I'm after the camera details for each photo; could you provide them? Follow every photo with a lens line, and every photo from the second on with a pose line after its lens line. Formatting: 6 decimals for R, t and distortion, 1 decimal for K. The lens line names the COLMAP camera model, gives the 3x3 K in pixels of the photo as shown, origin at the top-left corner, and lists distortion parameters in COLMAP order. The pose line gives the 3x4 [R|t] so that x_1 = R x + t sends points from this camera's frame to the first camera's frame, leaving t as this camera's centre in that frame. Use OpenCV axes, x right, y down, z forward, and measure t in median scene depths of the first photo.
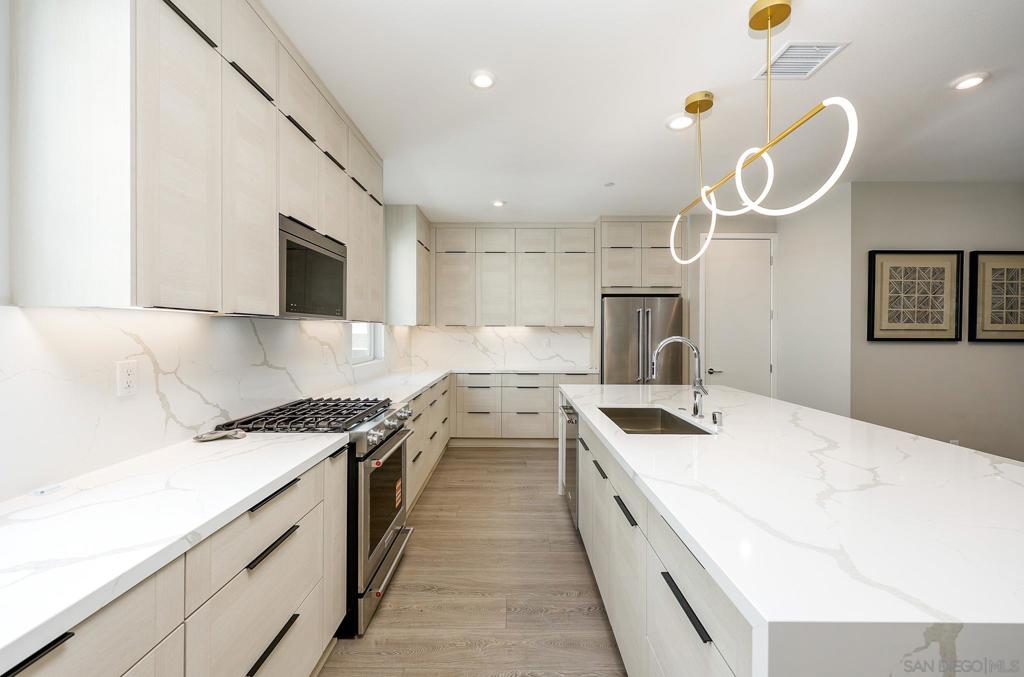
lens RADIAL K [[413.1, 0, 509.1], [0, 413.1, 330.5], [0, 0, 1]] dist [0.000184, 0.000314]
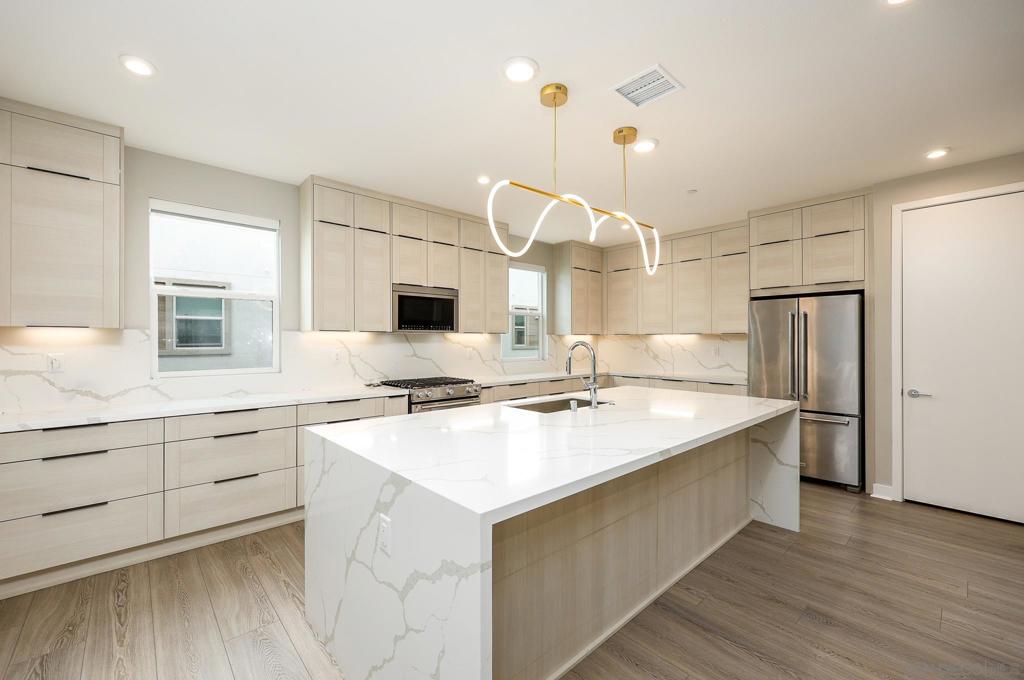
lens RADIAL K [[418.3, 0, 516.9], [0, 418.3, 346.3], [0, 0, 1]] dist [0.001205, -0.000031]
pose [[0.686278, 0.007991, -0.727296, 0.542502], [0.003575, 0.999890, 0.014360, 0.003537], [0.727331, -0.012455, 0.686174, -0.005834]]
